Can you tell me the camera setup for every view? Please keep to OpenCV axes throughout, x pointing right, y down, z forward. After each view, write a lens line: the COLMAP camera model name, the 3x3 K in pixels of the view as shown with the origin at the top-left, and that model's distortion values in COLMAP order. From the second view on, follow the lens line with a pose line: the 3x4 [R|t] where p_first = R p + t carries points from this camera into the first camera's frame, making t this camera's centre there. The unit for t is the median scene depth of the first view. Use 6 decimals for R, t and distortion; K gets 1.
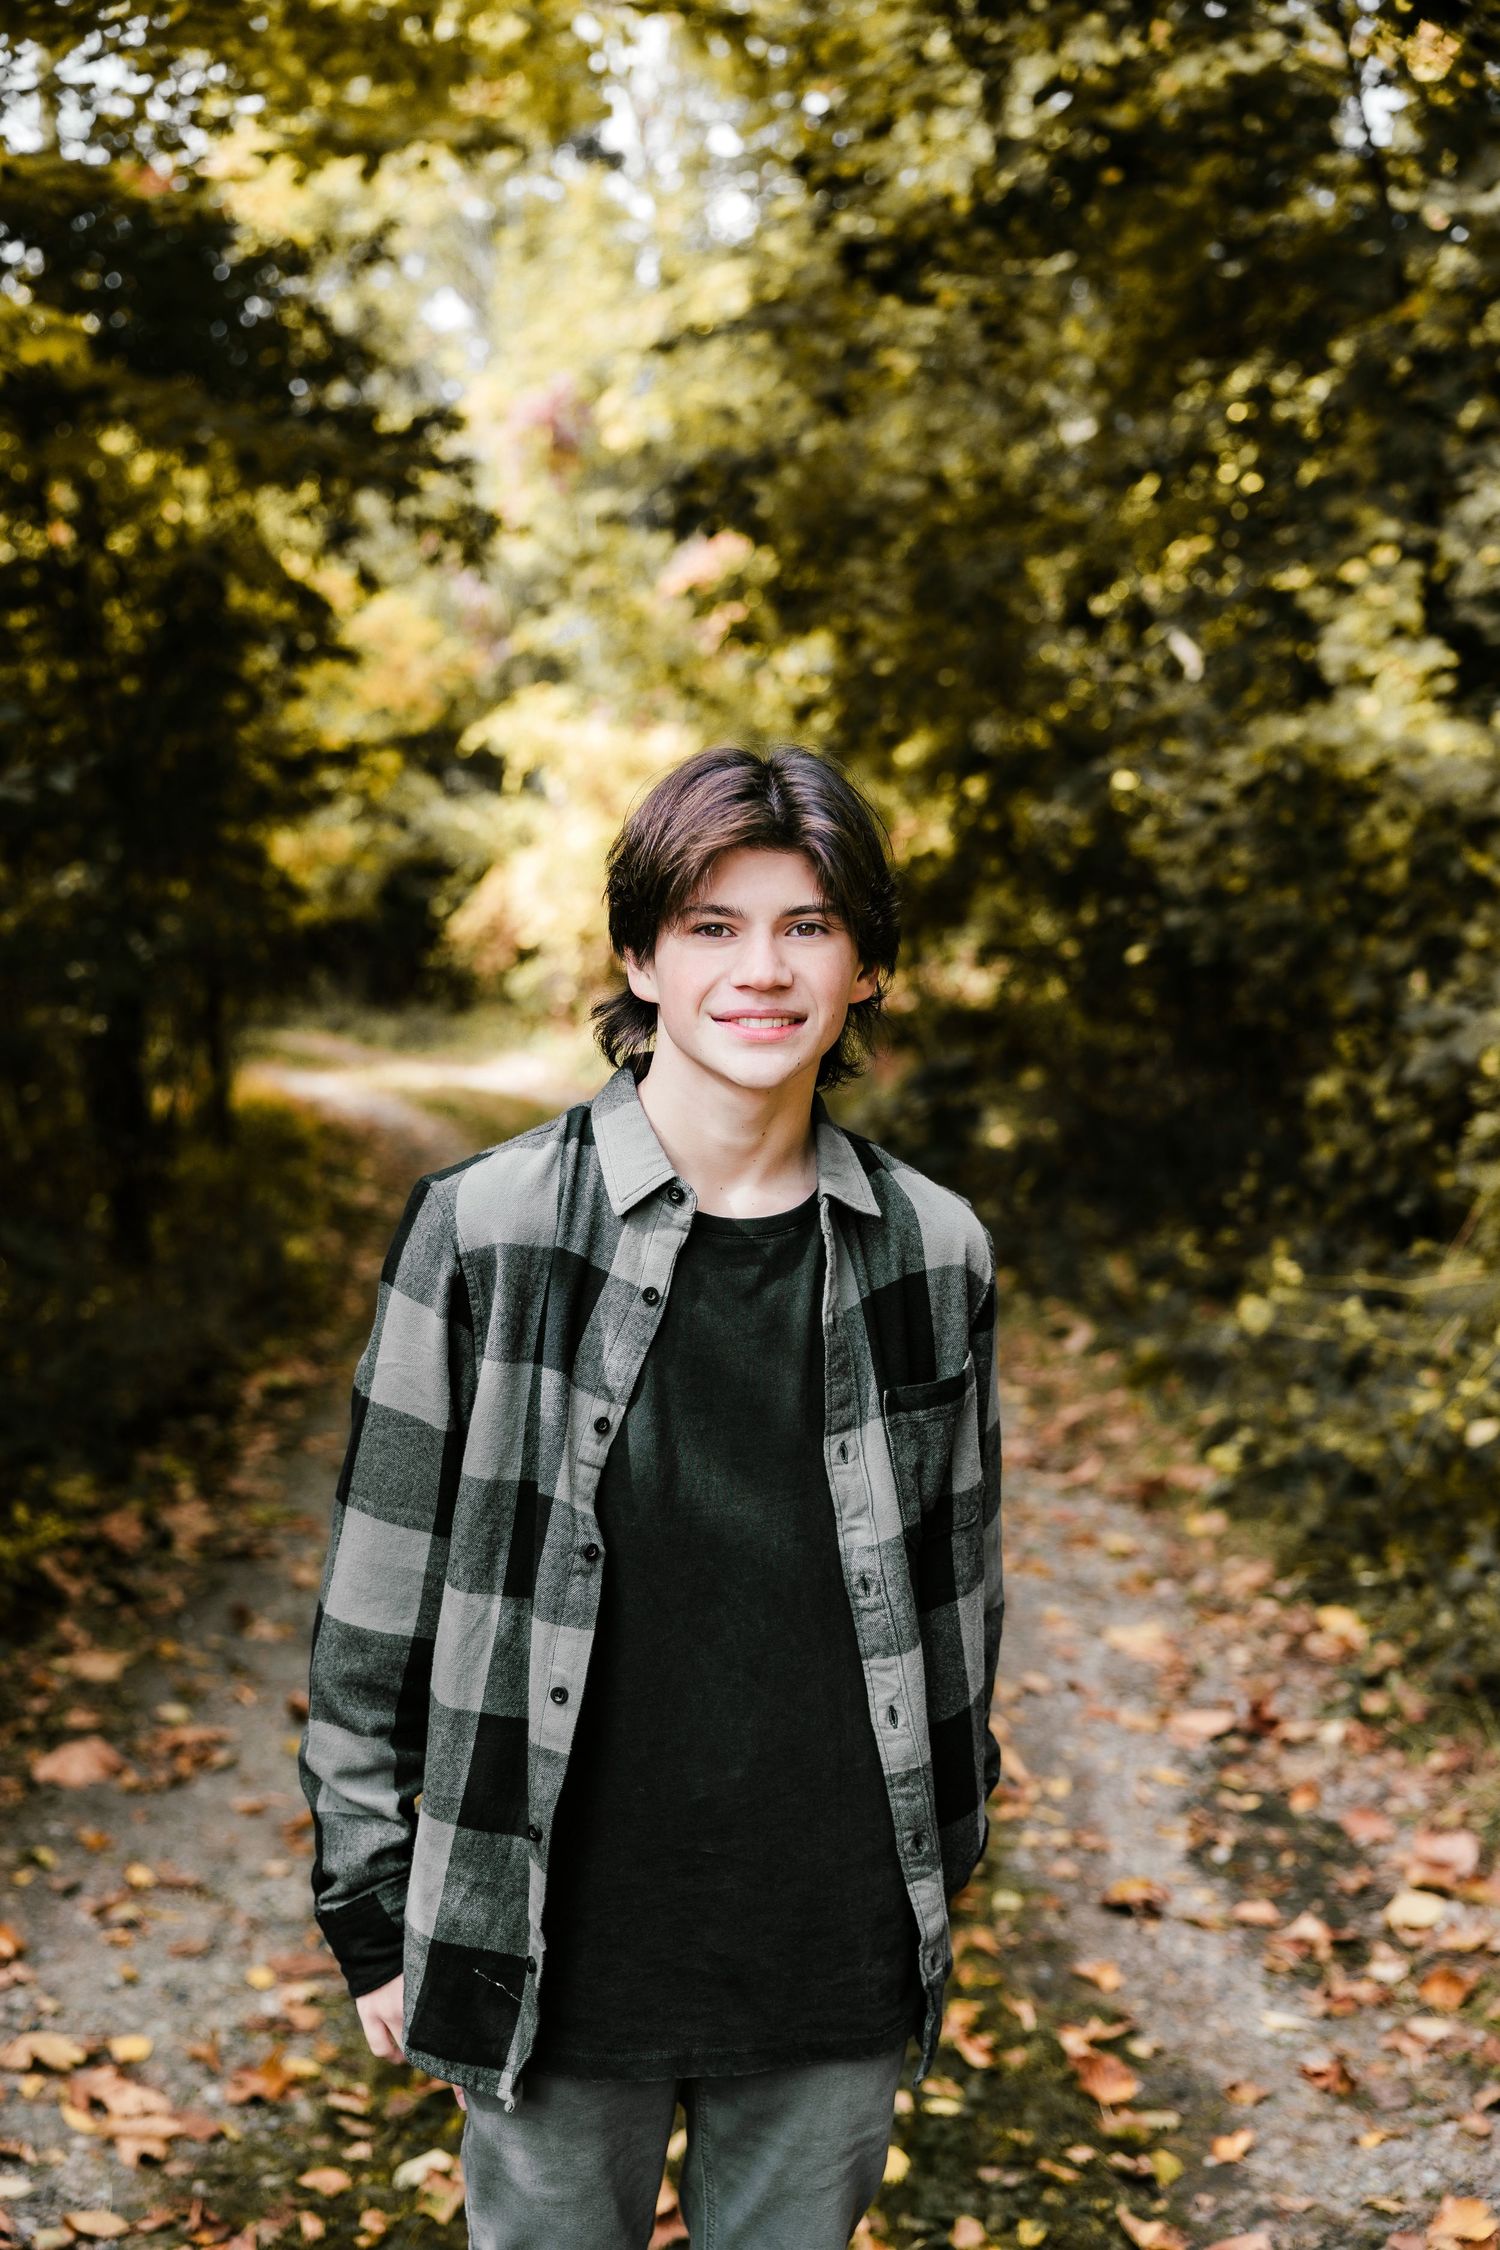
lens RADIAL K [[1666.3, 0, 752.1], [0, 1666.3, 1125.7], [0, 0, 1]] dist [-0.007519, 0.003351]
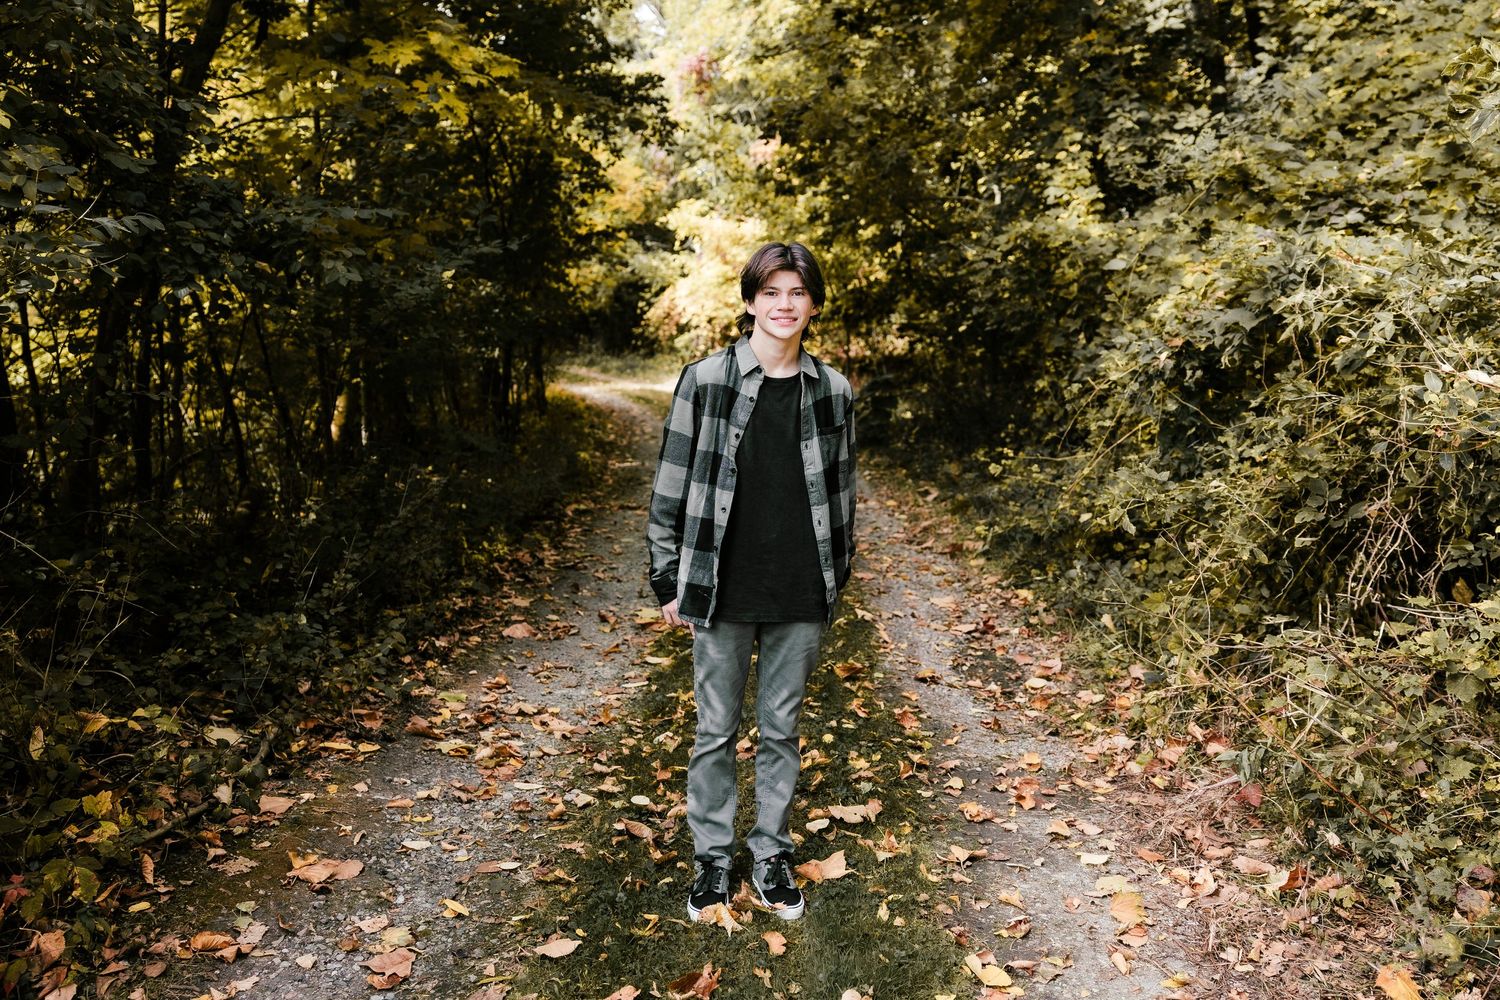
lens RADIAL K [[1257.9, 0, 751.4], [0, 1257.9, 494.5], [0, 0, 1]] dist [-0.008003, -0.001047]
pose [[0.999019, 0.014714, -0.041772, 0.028391], [-0.014857, 0.999885, -0.003126, 0.170865], [0.041721, 0.003744, 0.999122, -0.894862]]
